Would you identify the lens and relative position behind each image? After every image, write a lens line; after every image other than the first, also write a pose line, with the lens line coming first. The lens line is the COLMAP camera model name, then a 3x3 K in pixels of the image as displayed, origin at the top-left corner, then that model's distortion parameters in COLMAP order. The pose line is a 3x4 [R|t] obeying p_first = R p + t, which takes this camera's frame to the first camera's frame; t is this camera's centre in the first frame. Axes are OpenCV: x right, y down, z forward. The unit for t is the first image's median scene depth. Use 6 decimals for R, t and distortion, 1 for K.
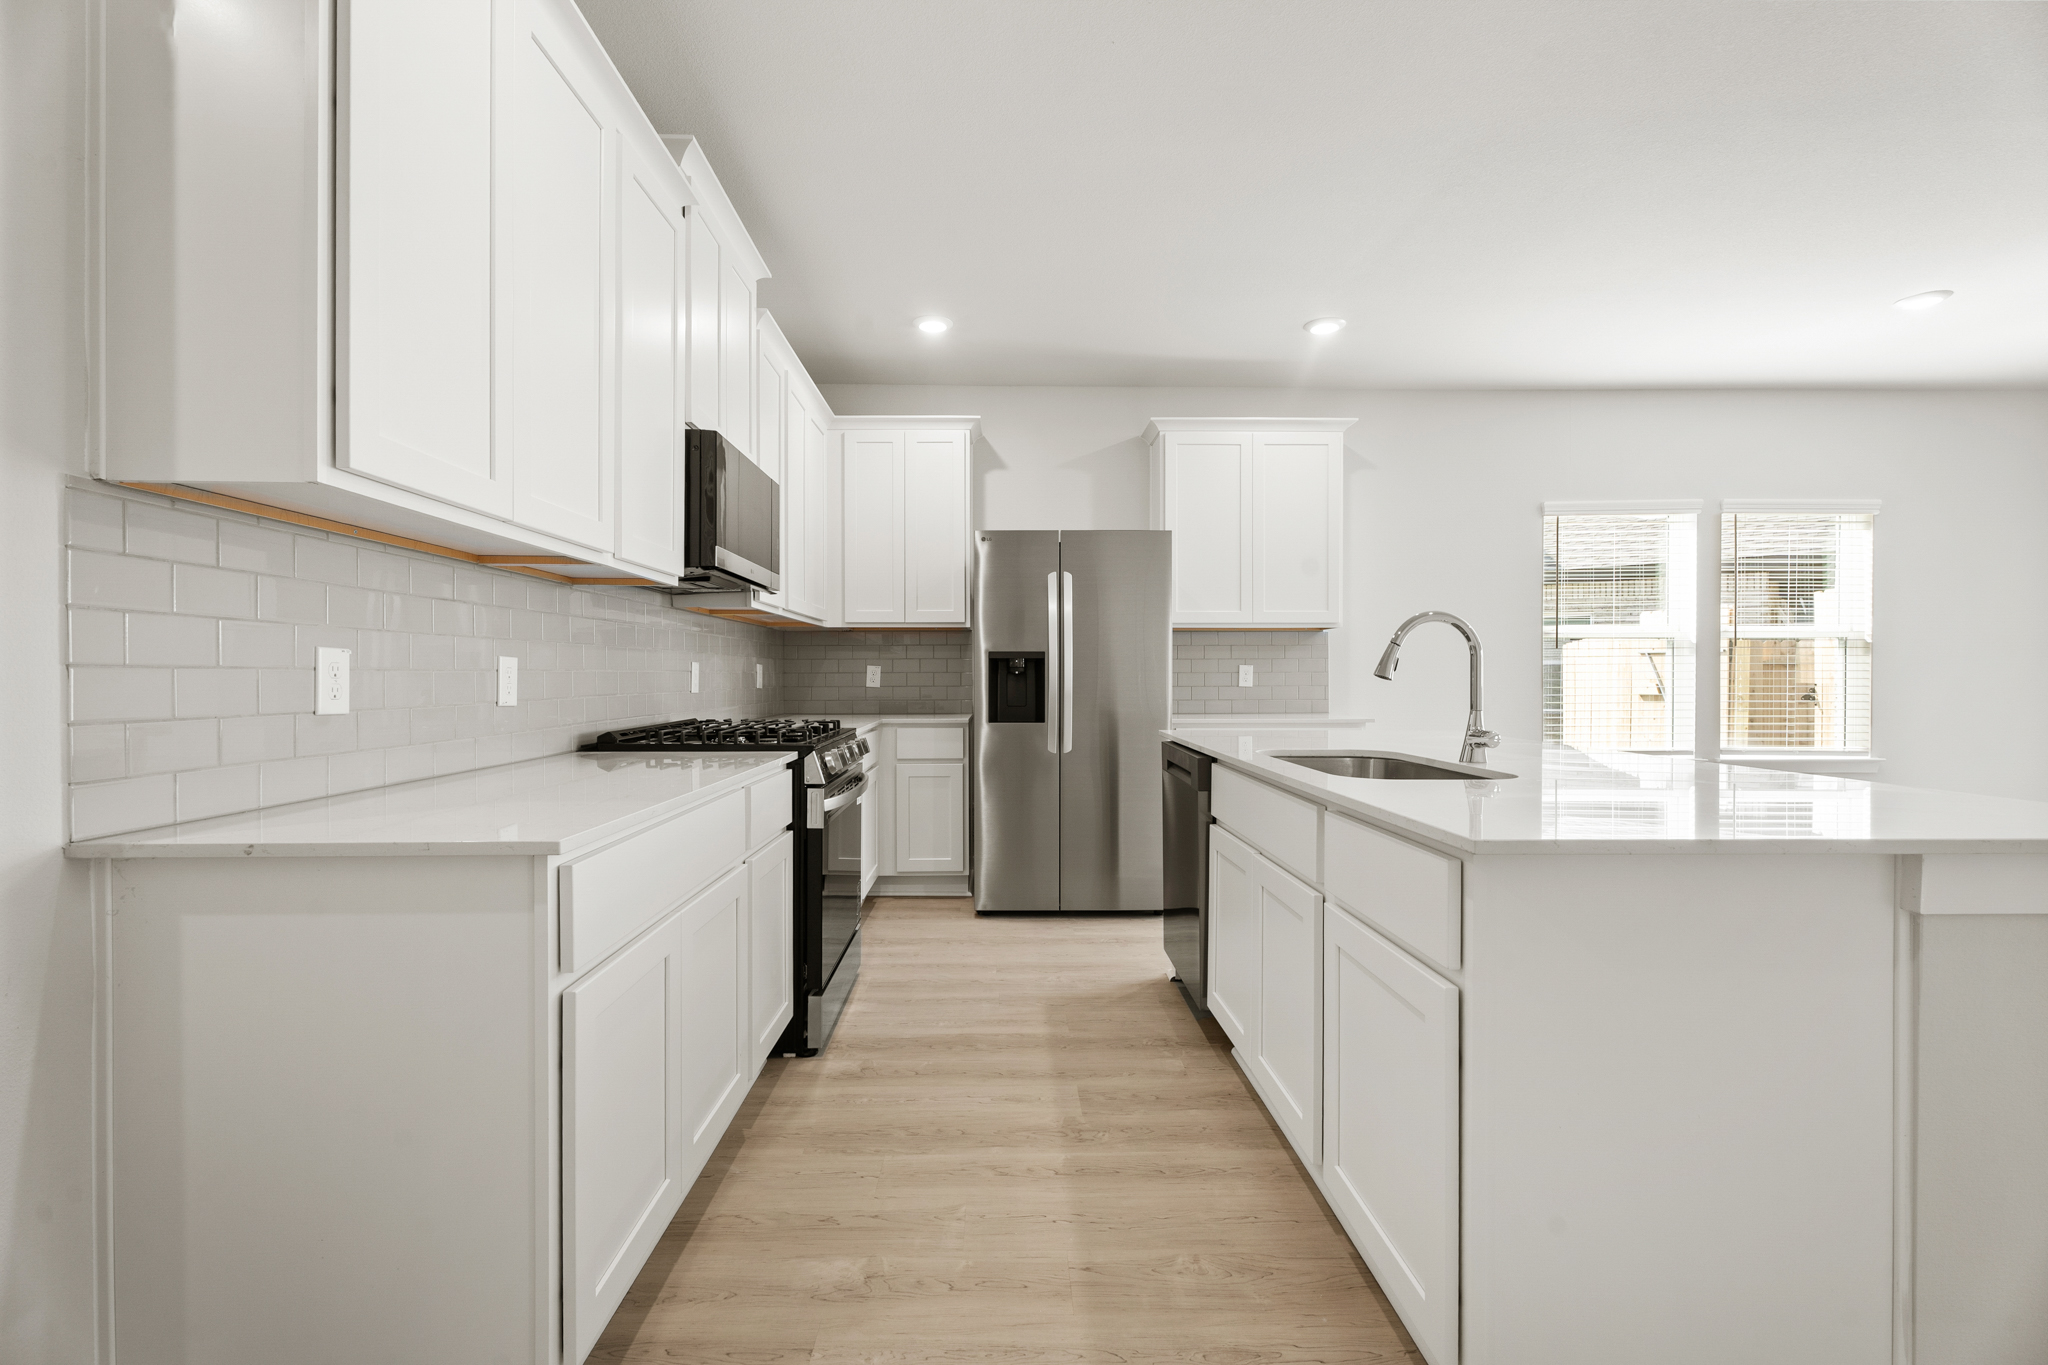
lens RADIAL K [[951.8, 0, 1024.0], [0, 951.8, 682.5], [0, 0, 1]] dist [-0.002715, -0.000317]
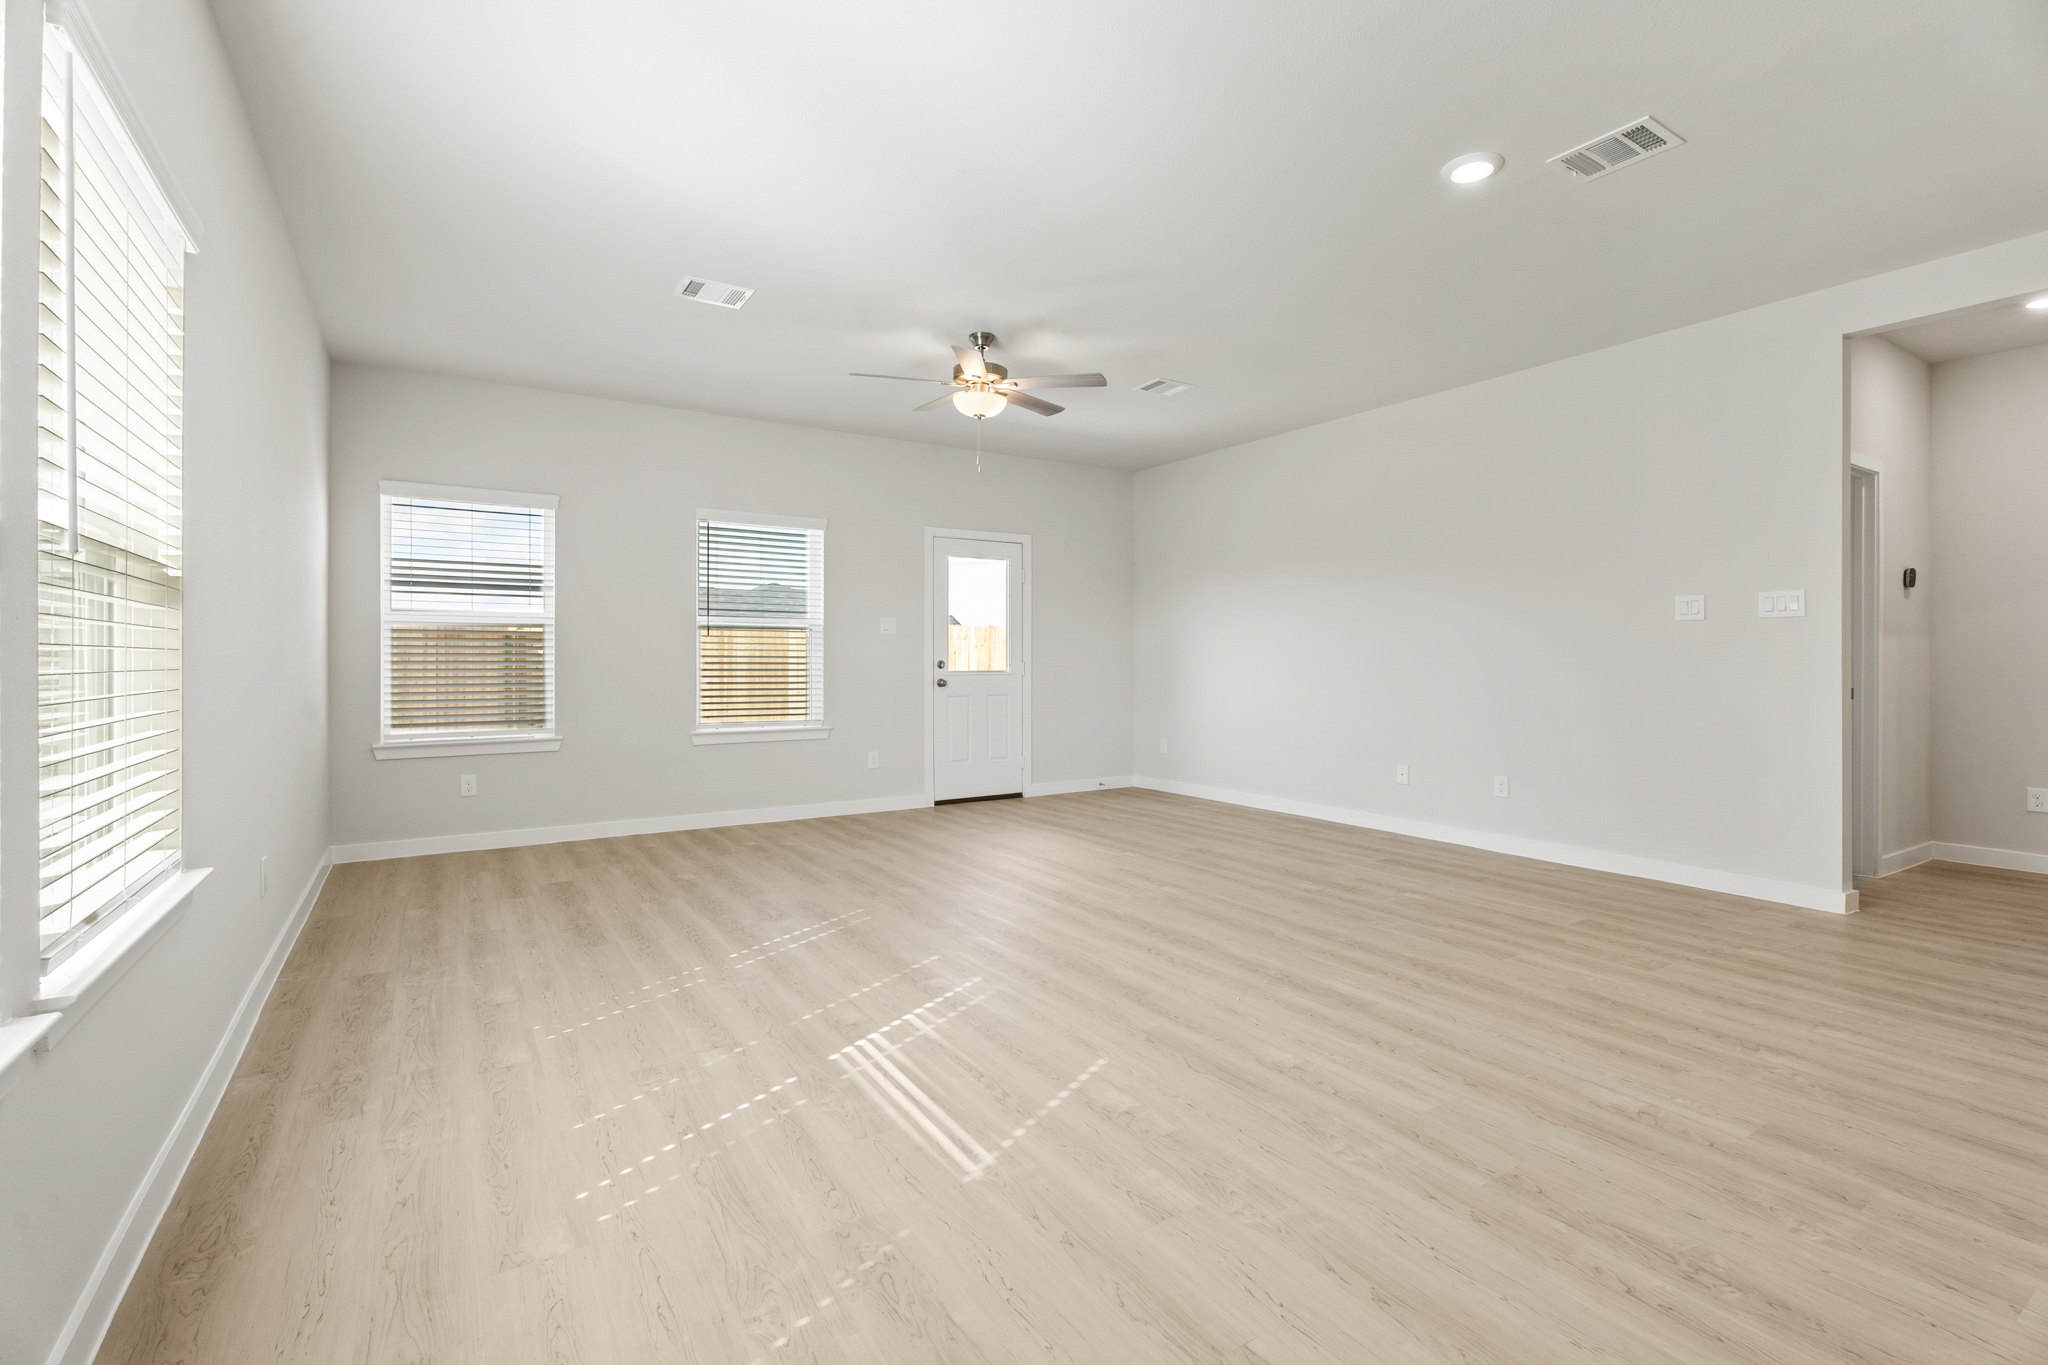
lens RADIAL K [[918.3, 0, 1027.7], [0, 918.3, 660.2], [0, 0, 1]] dist [-0.000465, -0.000253]
pose [[-0.531148, 0.004185, 0.847268, 0.429839], [0.005959, 0.999982, -0.001204, -0.005626], [-0.847258, 0.004409, -0.531164, 0.985295]]
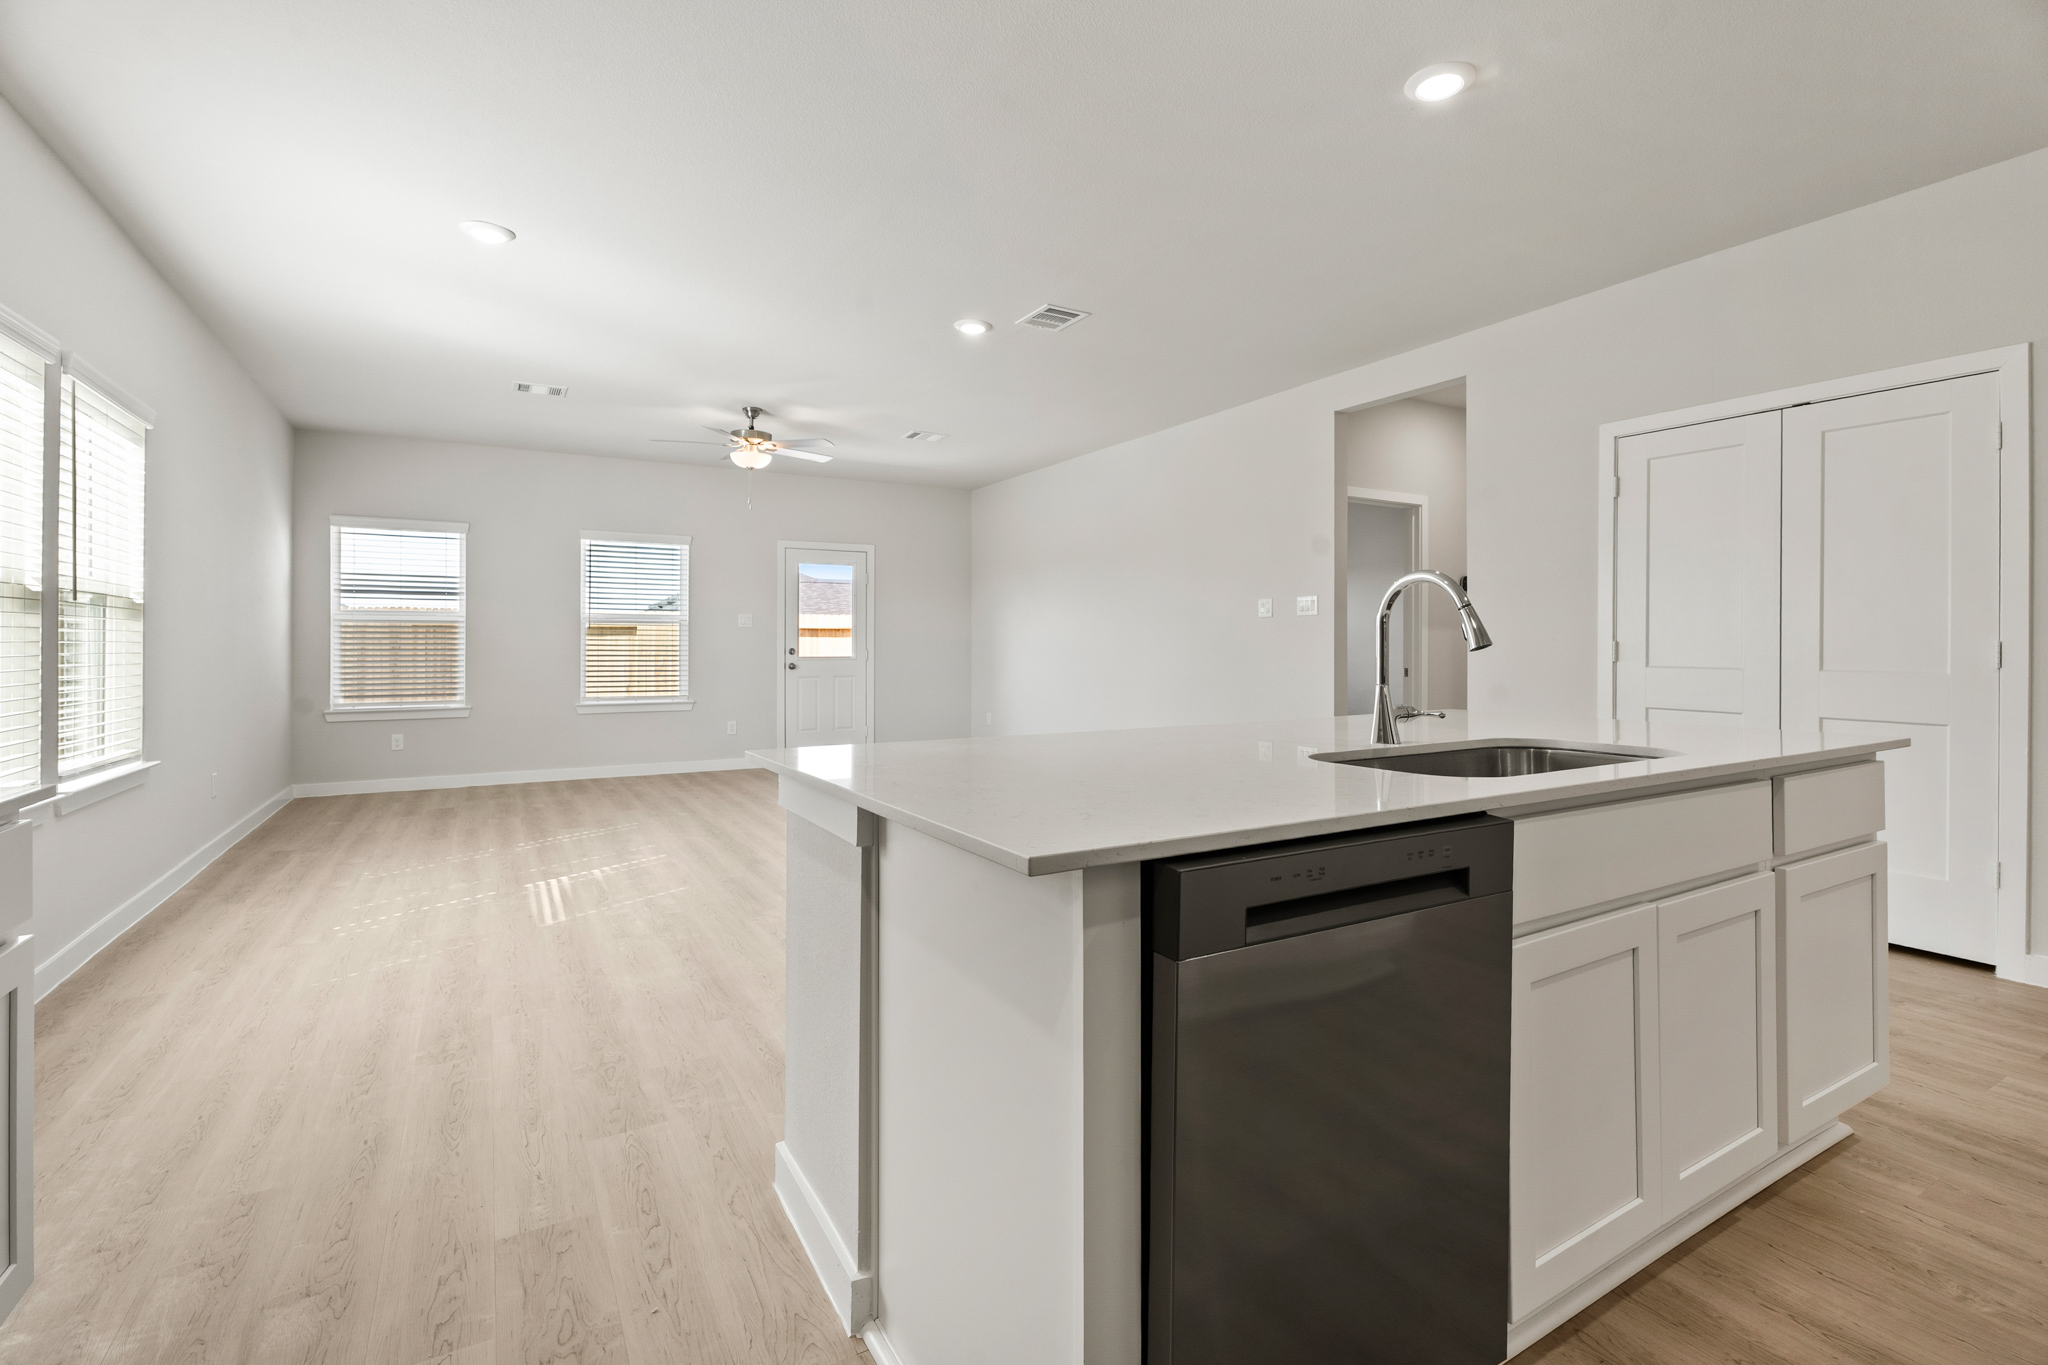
lens RADIAL K [[931.1, 0, 1032.3], [0, 931.1, 640.7], [0, 0, 1]] dist [0.000093, -0.000445]
pose [[-0.494009, 0.011600, 0.869380, -0.058023], [0.007037, 0.999932, -0.009344, -0.002091], [-0.869428, 0.001502, -0.494057, 0.828036]]
